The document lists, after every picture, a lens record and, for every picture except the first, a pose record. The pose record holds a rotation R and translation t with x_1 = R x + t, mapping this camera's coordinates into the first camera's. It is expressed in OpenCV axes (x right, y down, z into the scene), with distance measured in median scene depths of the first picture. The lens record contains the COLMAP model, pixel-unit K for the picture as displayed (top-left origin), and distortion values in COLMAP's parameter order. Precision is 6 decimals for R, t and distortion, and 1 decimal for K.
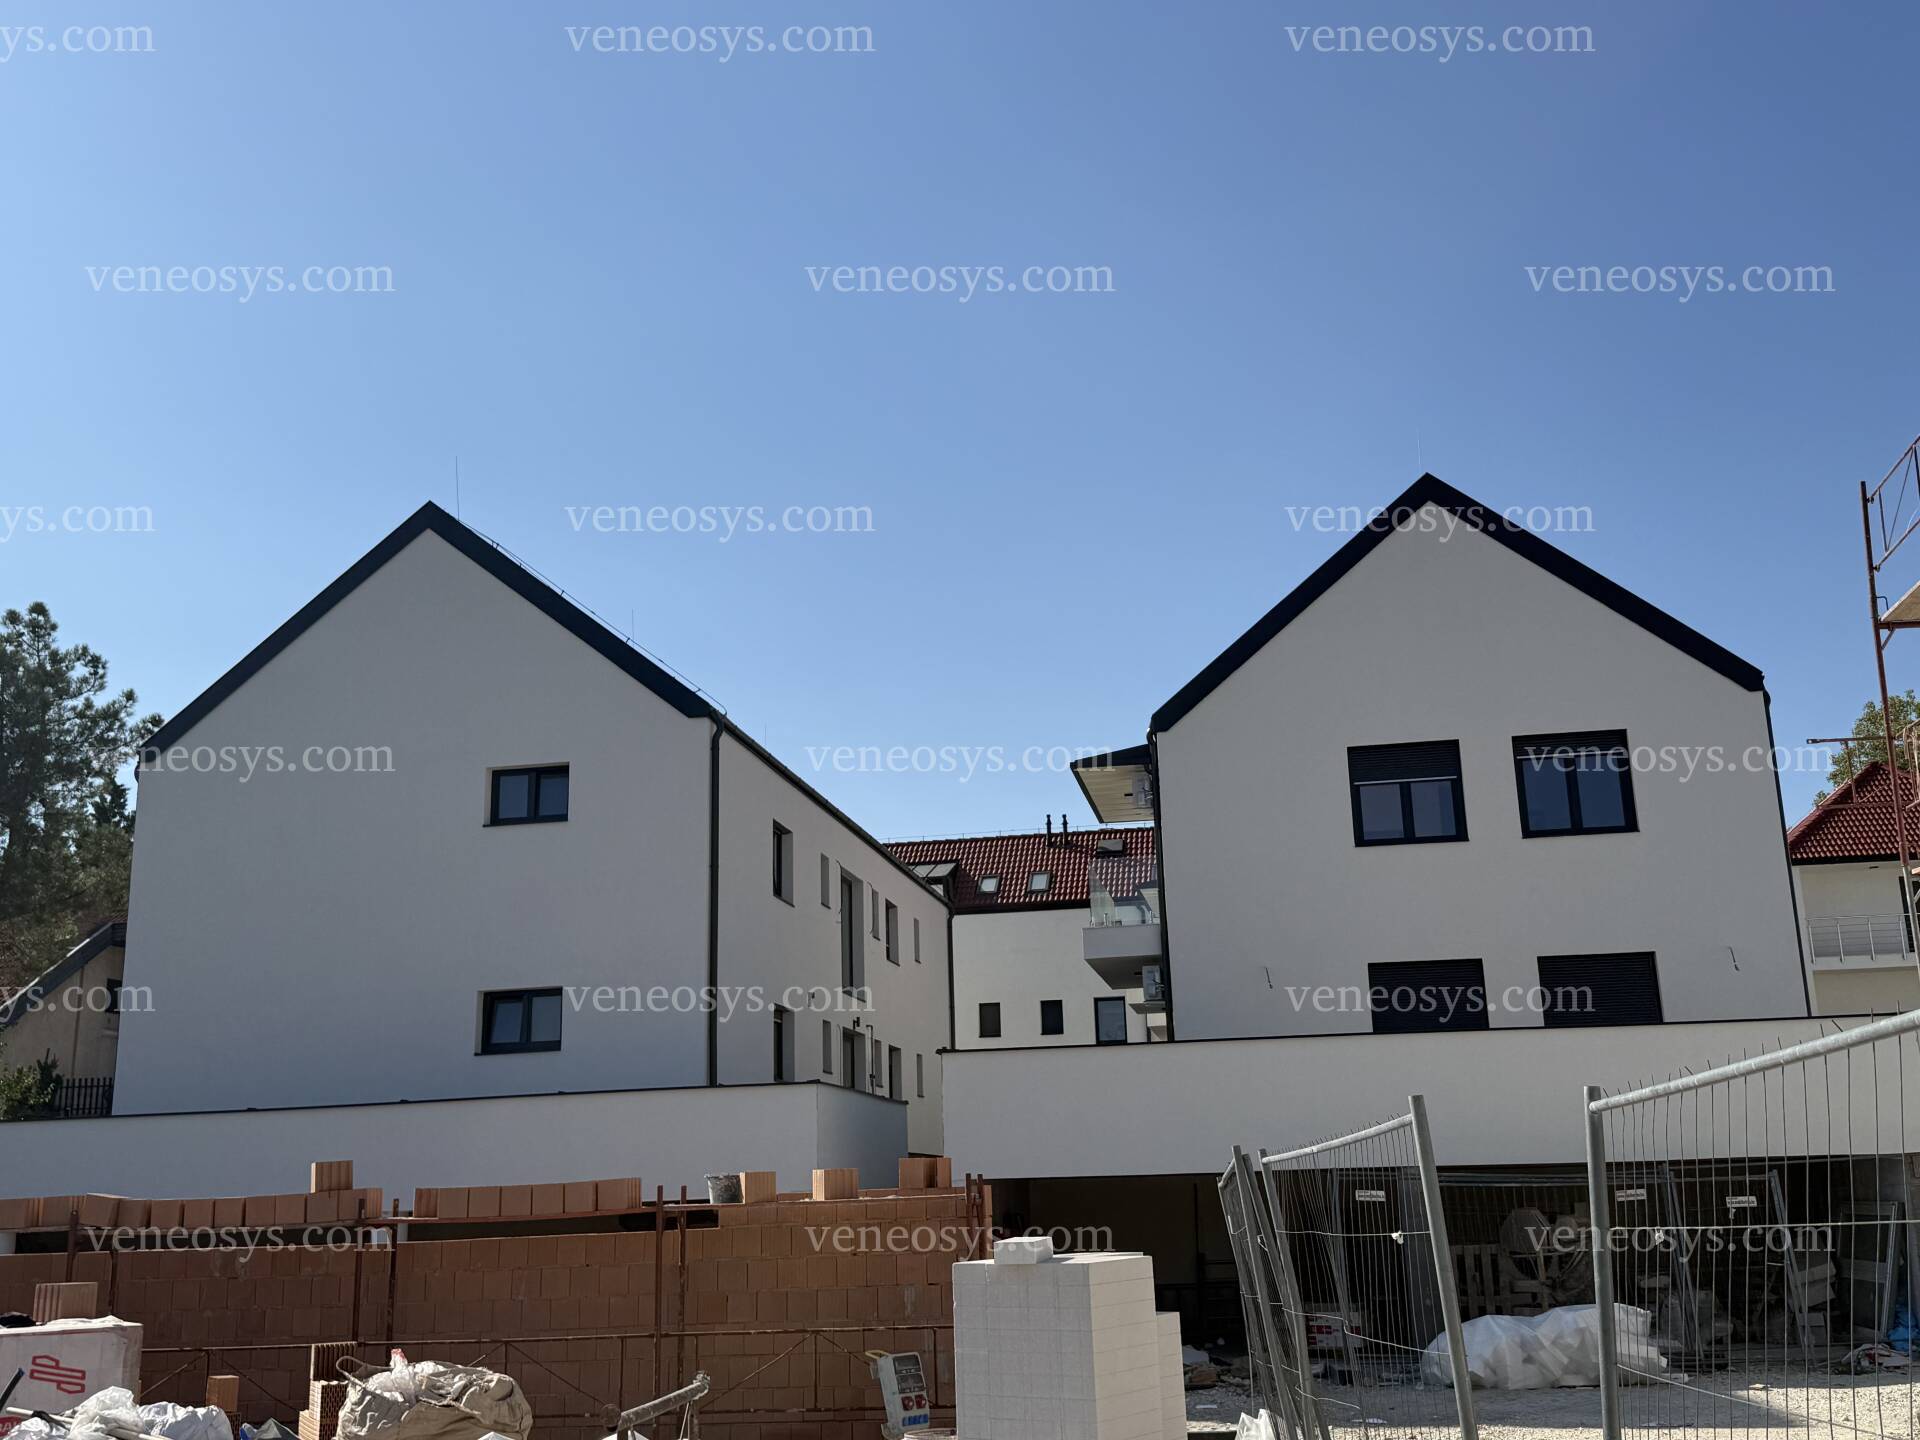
lens RADIAL K [[1925.9, 0, 974.8], [0, 1925.9, 719.8], [0, 0, 1]] dist [0.118717, 0.000000]
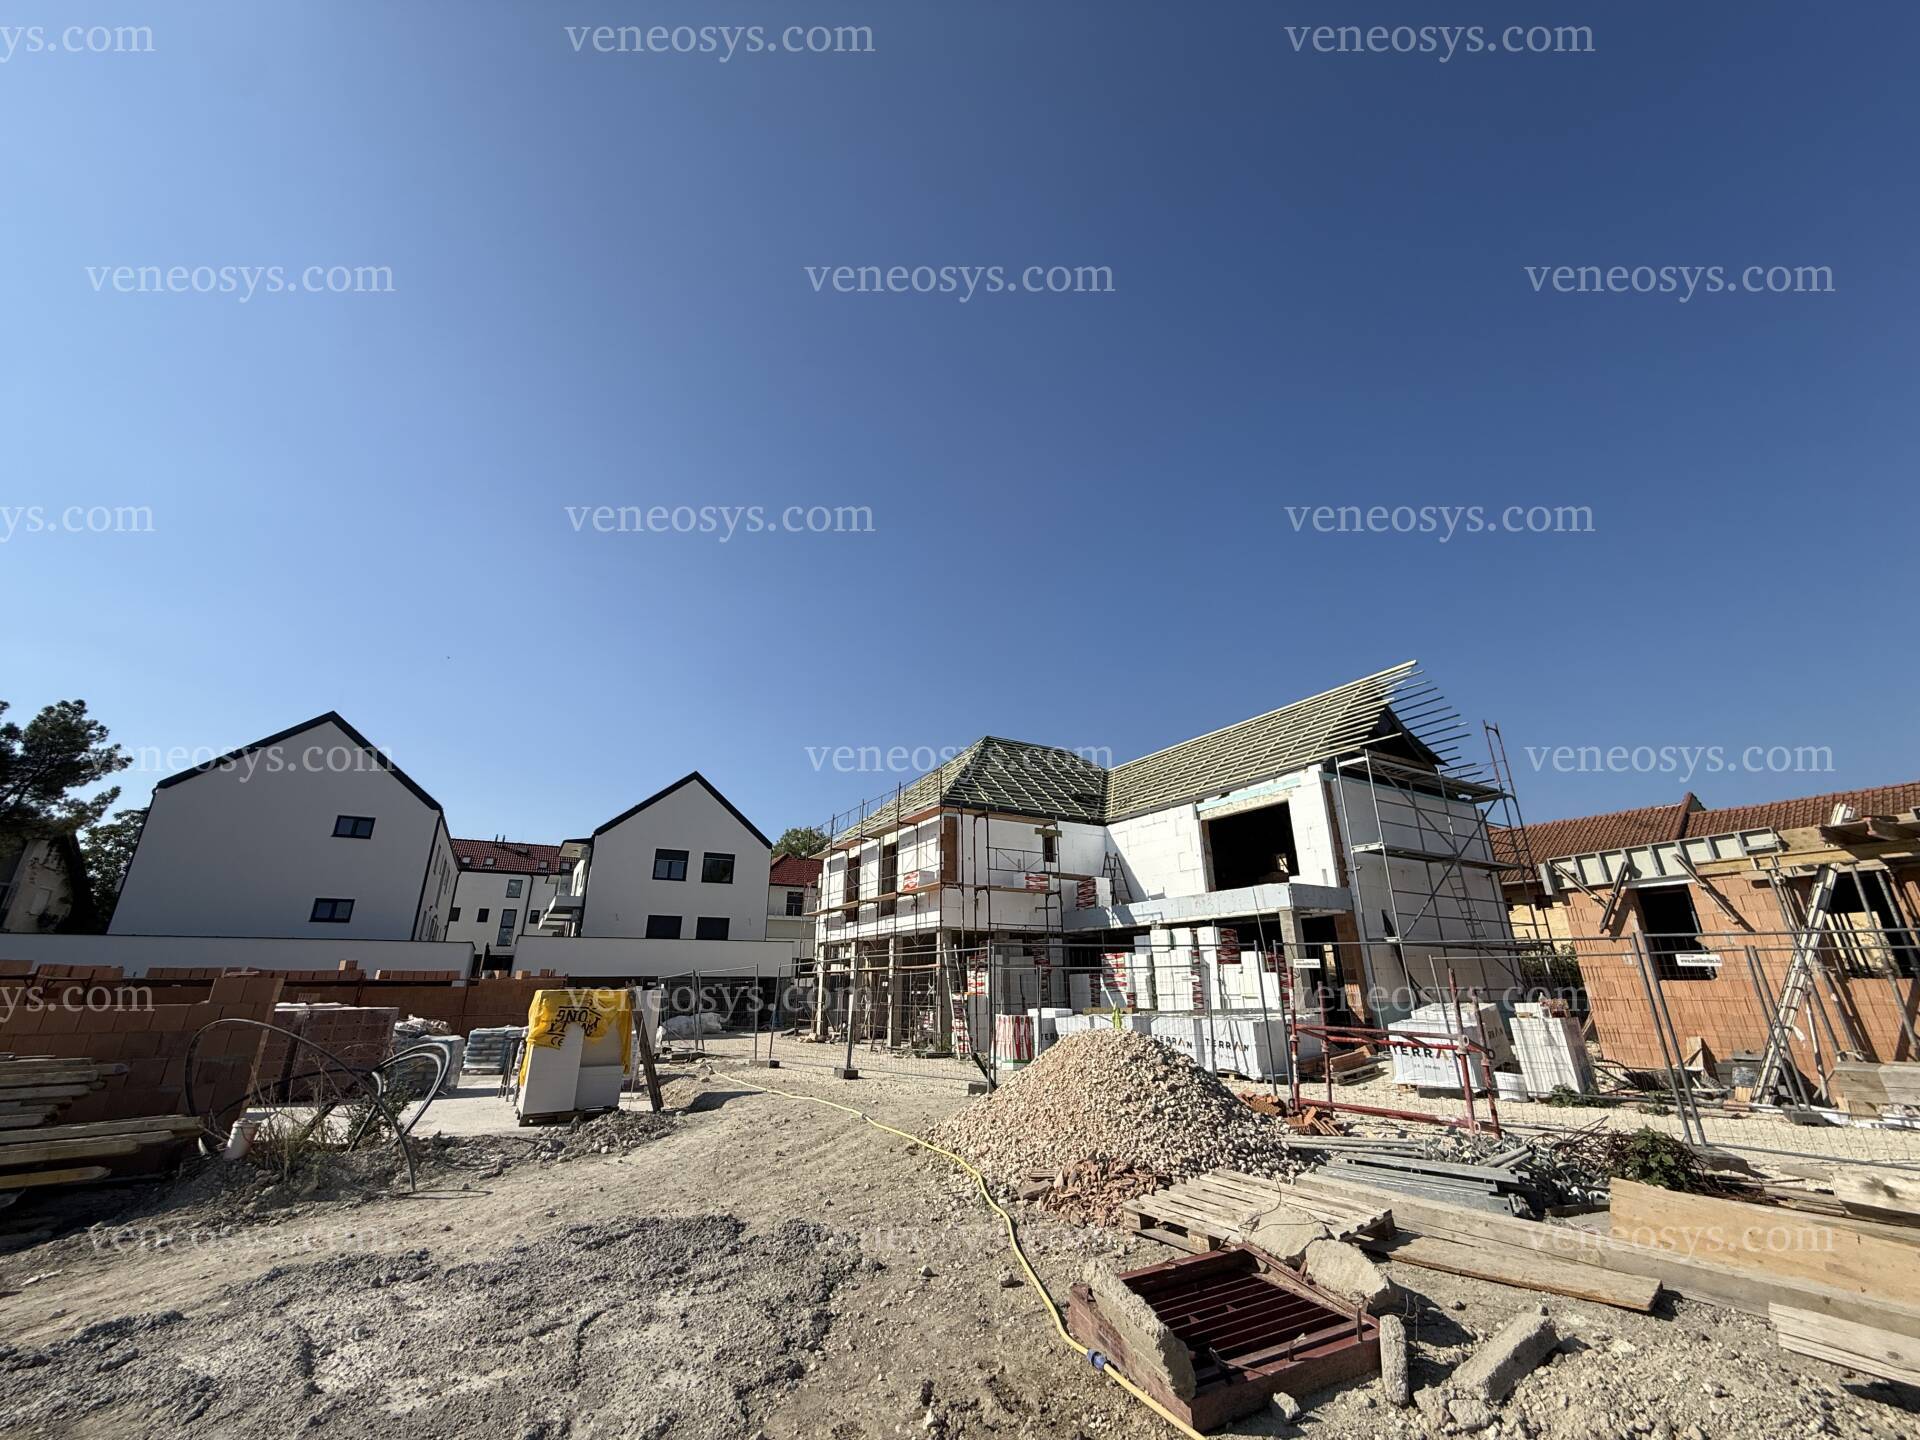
lens RADIAL K [[765.0, 0, 959.8], [0, 765.0, 720.8], [0, 0, 1]] dist [-0.001084, -0.000187]
pose [[0.774865, 0.233917, 0.587253, -0.211605], [-0.170612, 0.971926, -0.162024, -0.070308], [-0.608667, 0.025354, 0.793021, -0.344627]]
